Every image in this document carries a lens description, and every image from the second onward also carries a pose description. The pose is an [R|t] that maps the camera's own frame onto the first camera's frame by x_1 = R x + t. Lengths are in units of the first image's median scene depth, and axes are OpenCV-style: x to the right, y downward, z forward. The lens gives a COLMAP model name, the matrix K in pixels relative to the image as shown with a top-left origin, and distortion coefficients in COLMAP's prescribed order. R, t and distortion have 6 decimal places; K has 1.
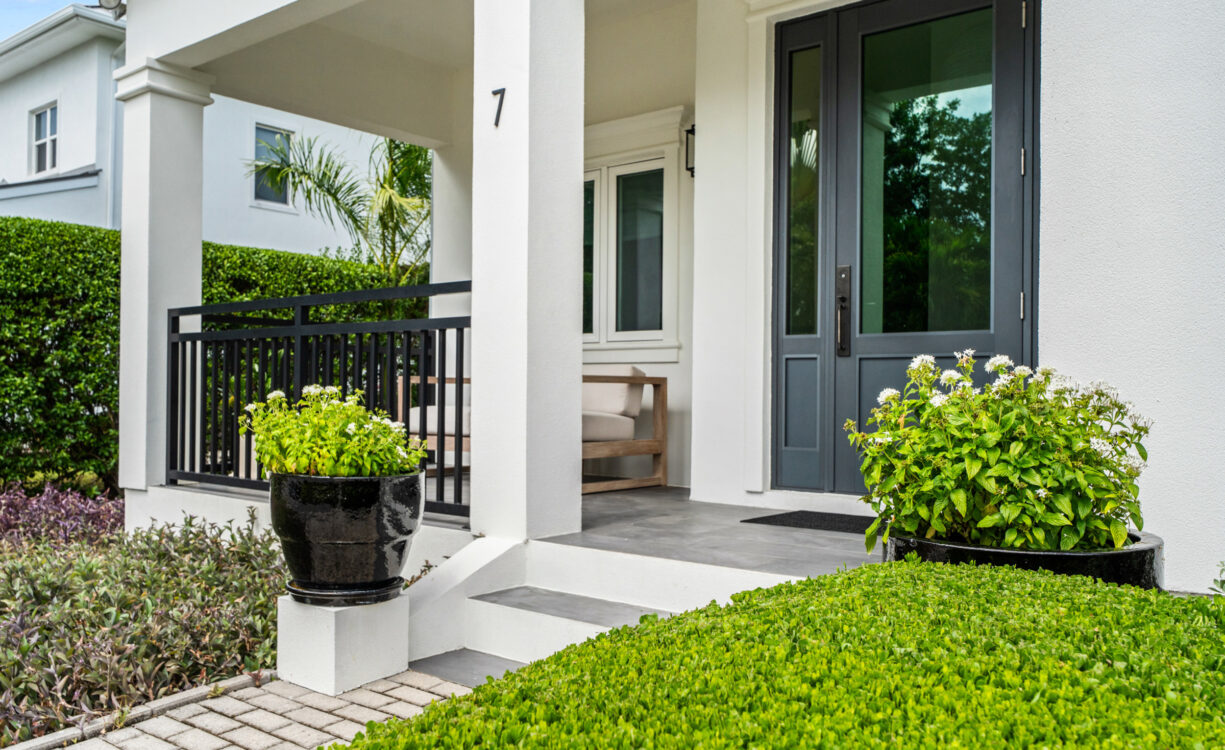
lens RADIAL K [[1005.9, 0, 612.5], [0, 1005.9, 375.0], [0, 0, 1]] dist [0.002327, 0.000359]
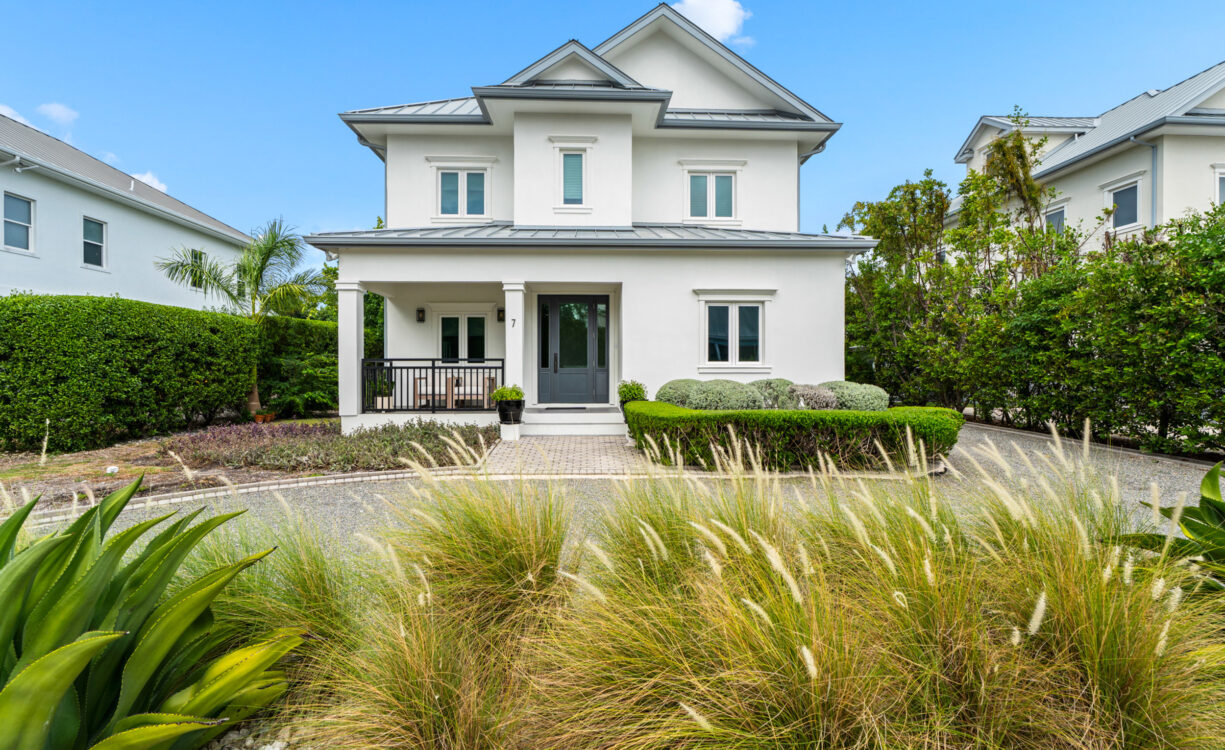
lens RADIAL K [[550.0, 0, 611.4], [0, 550.0, 370.0], [0, 0, 1]] dist [0.002718, 0.000470]
pose [[0.750561, -0.008312, 0.660749, -0.517548], [-0.004035, 0.999845, 0.017162, -0.031837], [-0.660789, -0.015547, 0.750411, -0.436842]]
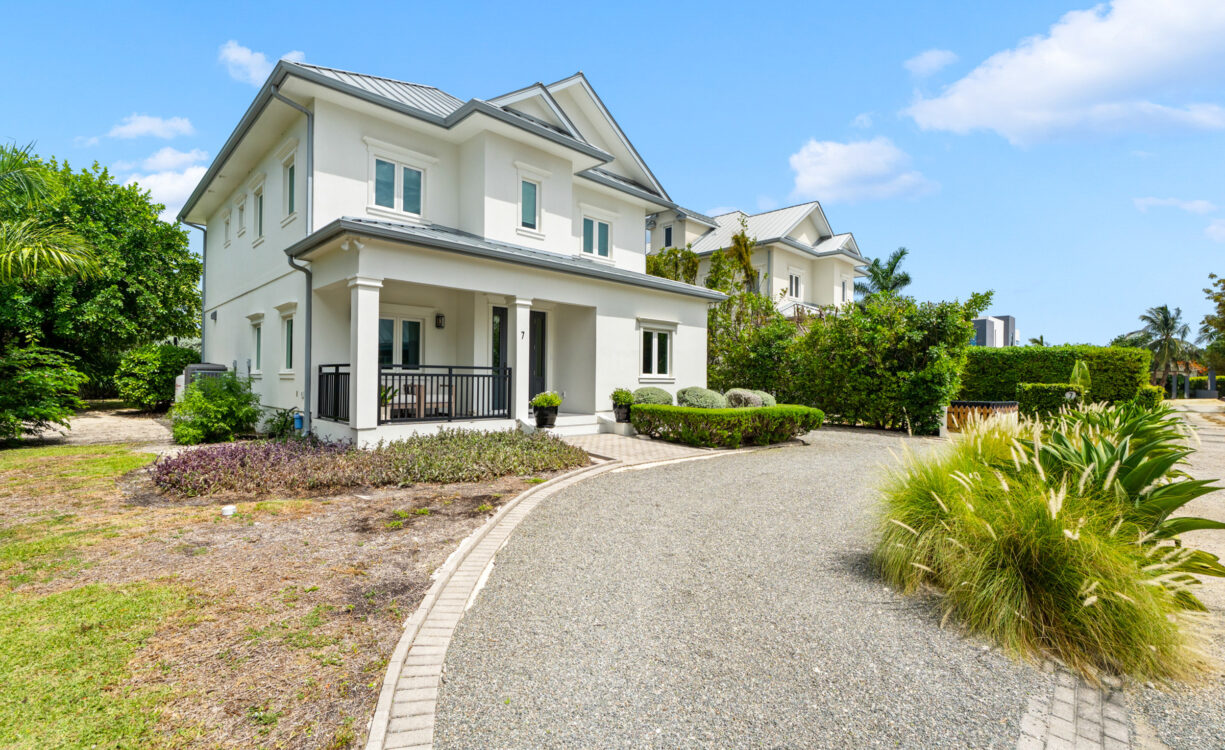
lens RADIAL K [[555.4, 0, 622.8], [0, 555.4, 380.9], [0, 0, 1]] dist [-0.002967, 0.000674]
pose [[0.103779, -0.007443, 0.994573, -0.999538], [-0.026057, 0.999608, 0.010200, -0.026025], [-0.994259, -0.026974, 0.103544, 0.056961]]
